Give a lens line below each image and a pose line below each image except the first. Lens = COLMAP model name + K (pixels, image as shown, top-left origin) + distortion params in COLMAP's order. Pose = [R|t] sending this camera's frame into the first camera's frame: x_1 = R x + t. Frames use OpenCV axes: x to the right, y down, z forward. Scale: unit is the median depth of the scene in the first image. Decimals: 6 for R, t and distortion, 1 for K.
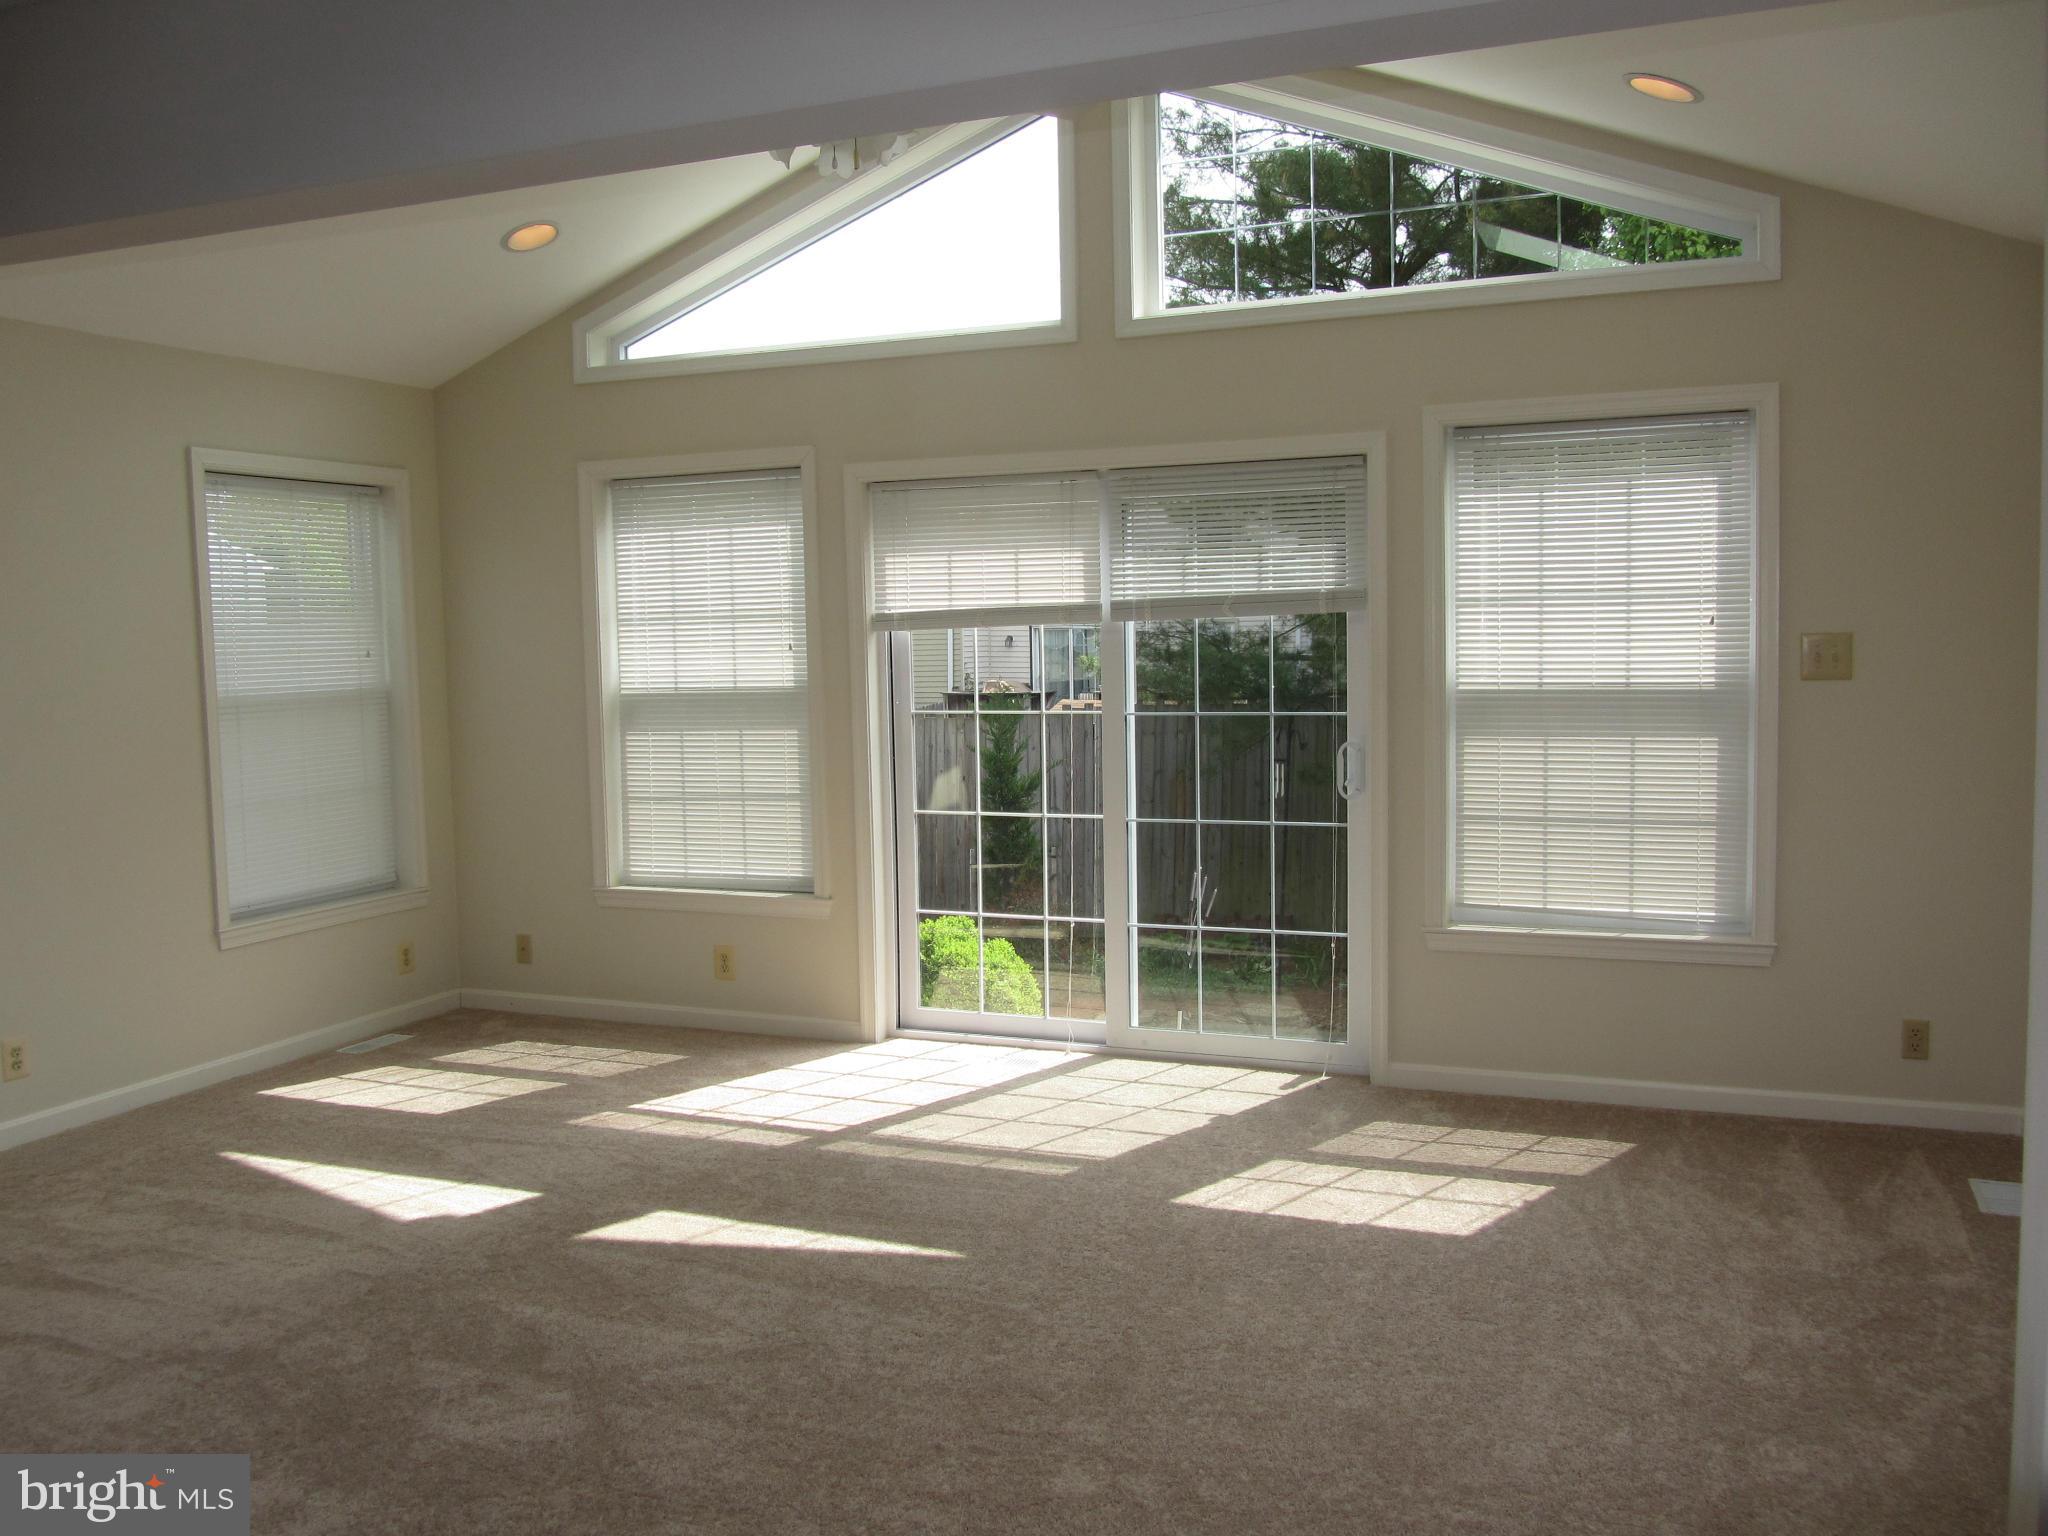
lens RADIAL K [[1726.1, 0, 1035.9], [0, 1726.1, 776.9], [0, 0, 1]] dist [-0.020661, 0.008586]
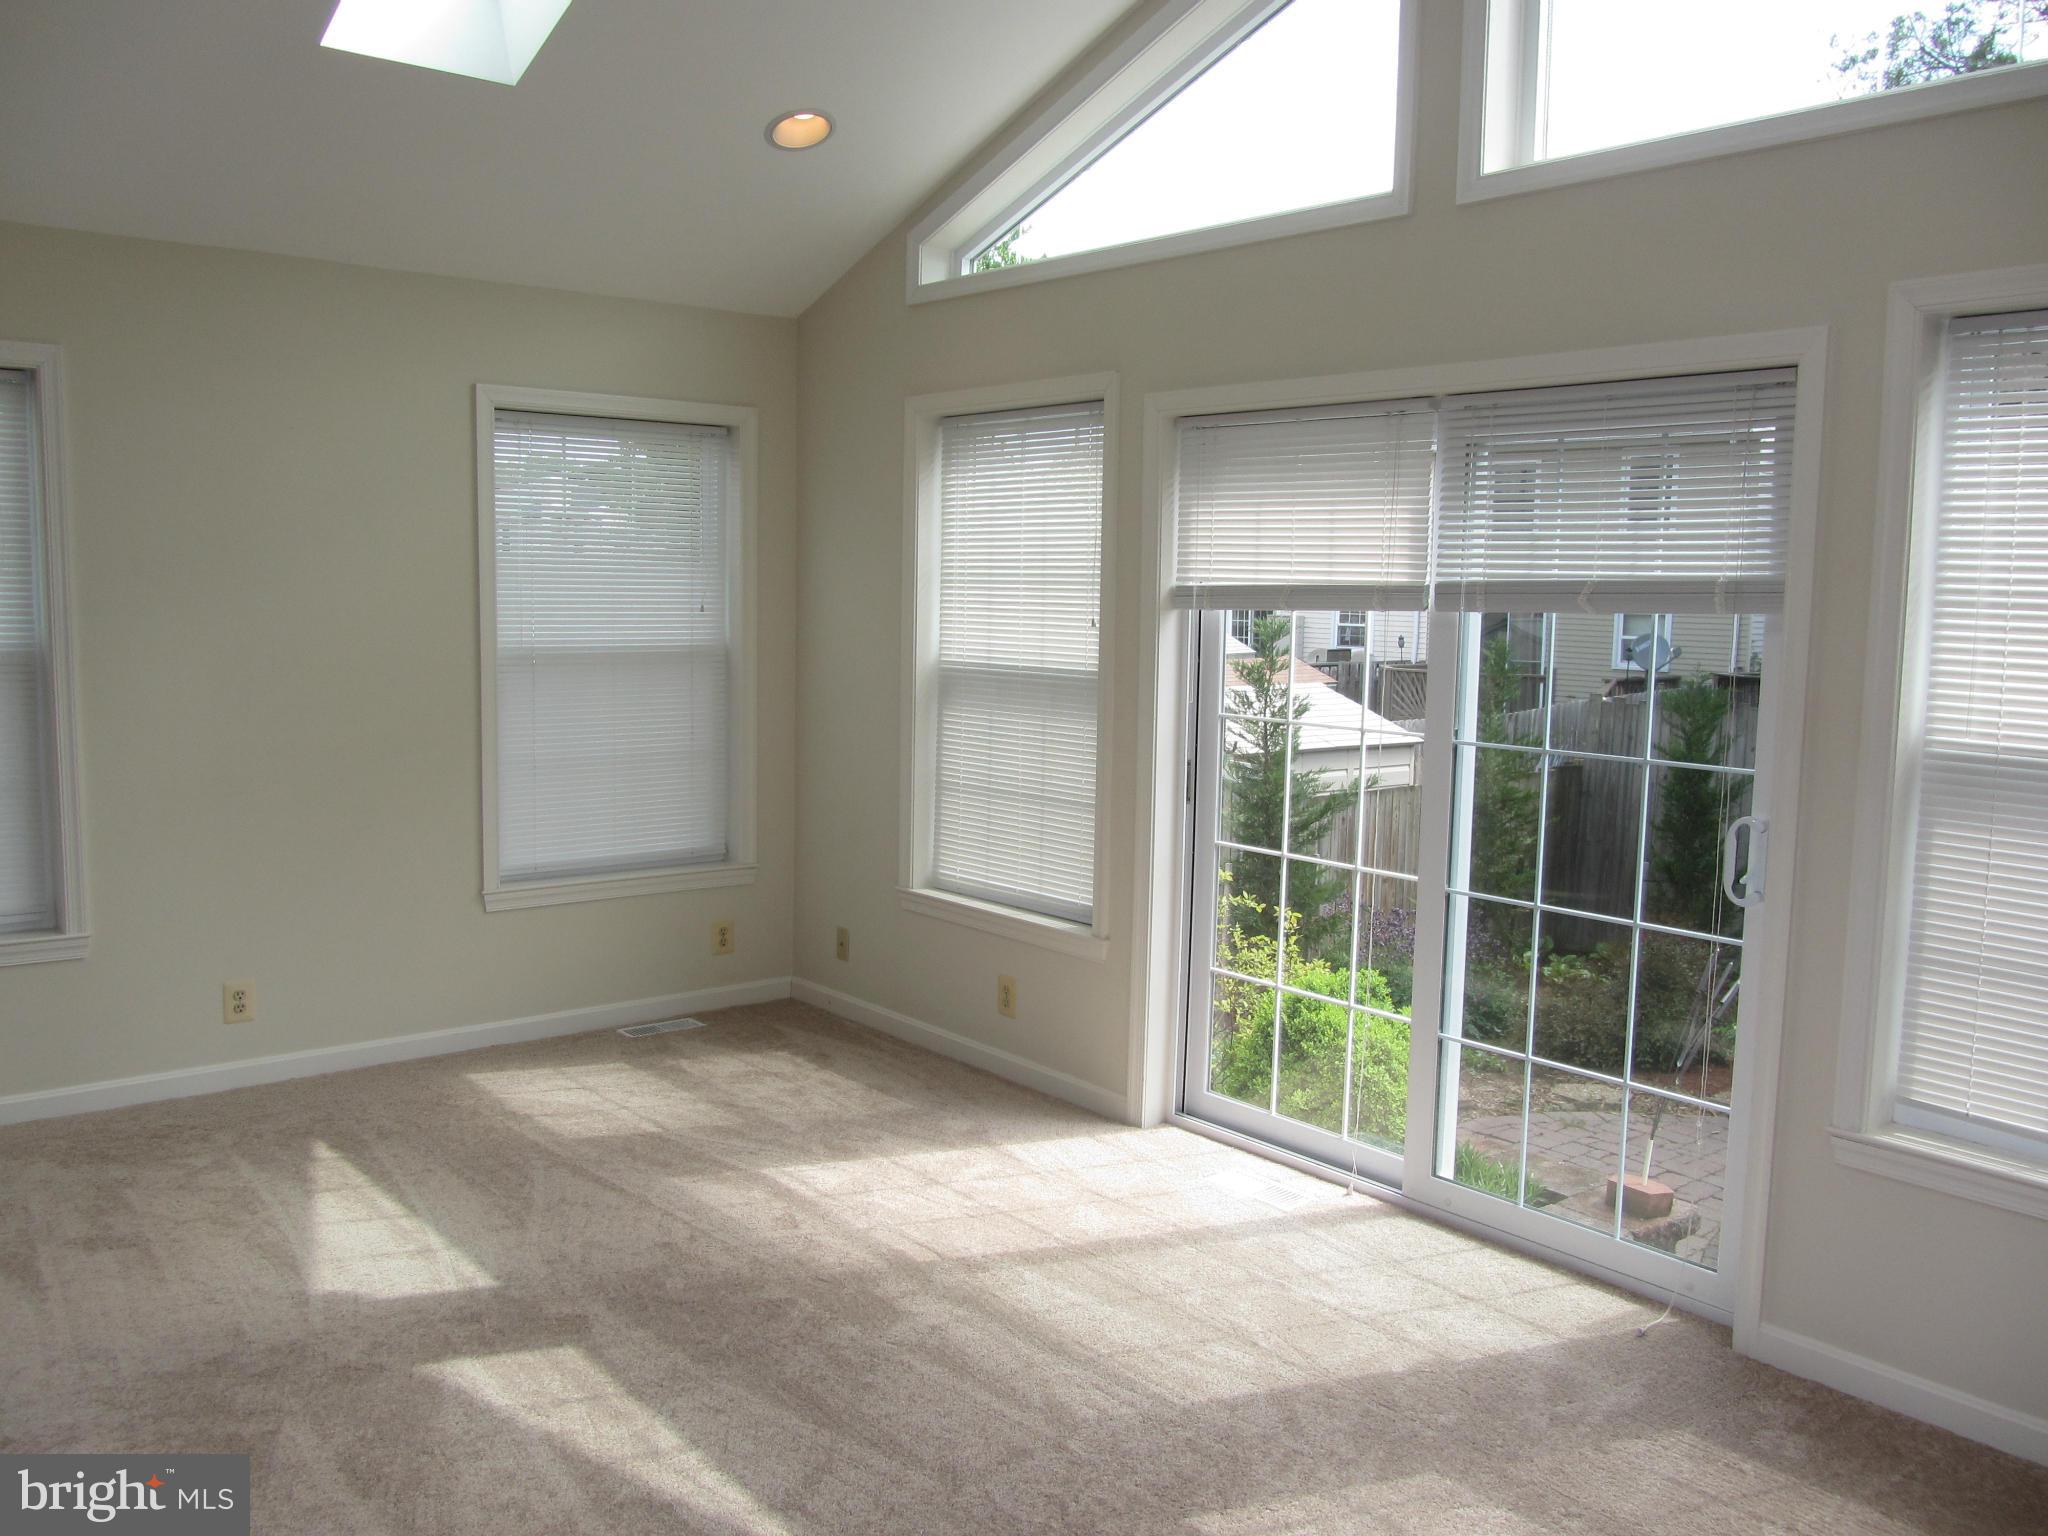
lens RADIAL K [[1726.1, 0, 1031.1], [0, 1726.1, 774.4], [0, 0, 1]] dist [-0.020661, 0.008586]
pose [[0.877311, 0.089373, -0.471527, 0.239028], [-0.076417, 0.995986, 0.046601, -0.043882], [0.473800, -0.004851, 0.880619, 0.299818]]
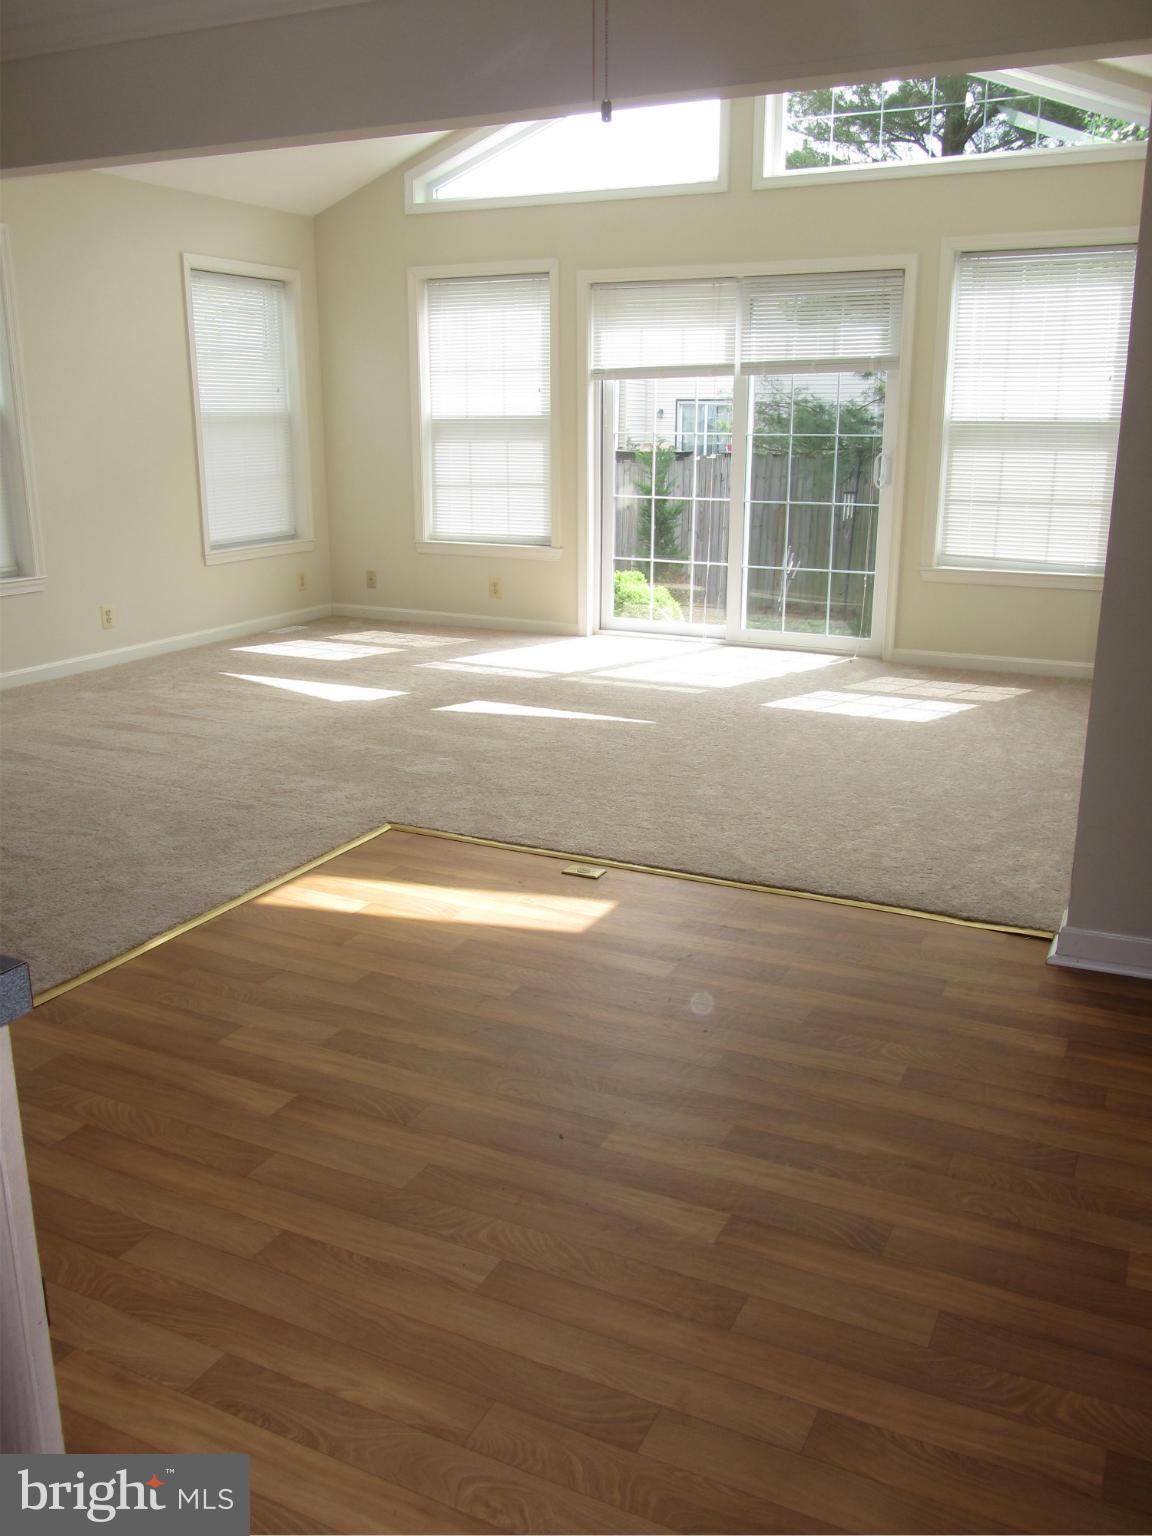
lens RADIAL K [[1294.5, 0, 589.4], [0, 1294.5, 779.9], [0, 0, 1]] dist [-0.020661, 0.008586]
pose [[0.997753, 0.036793, -0.055987, -0.016522], [-0.025483, 0.981307, 0.190752, 0.055409], [0.061959, -0.188897, 0.980040, -0.270673]]
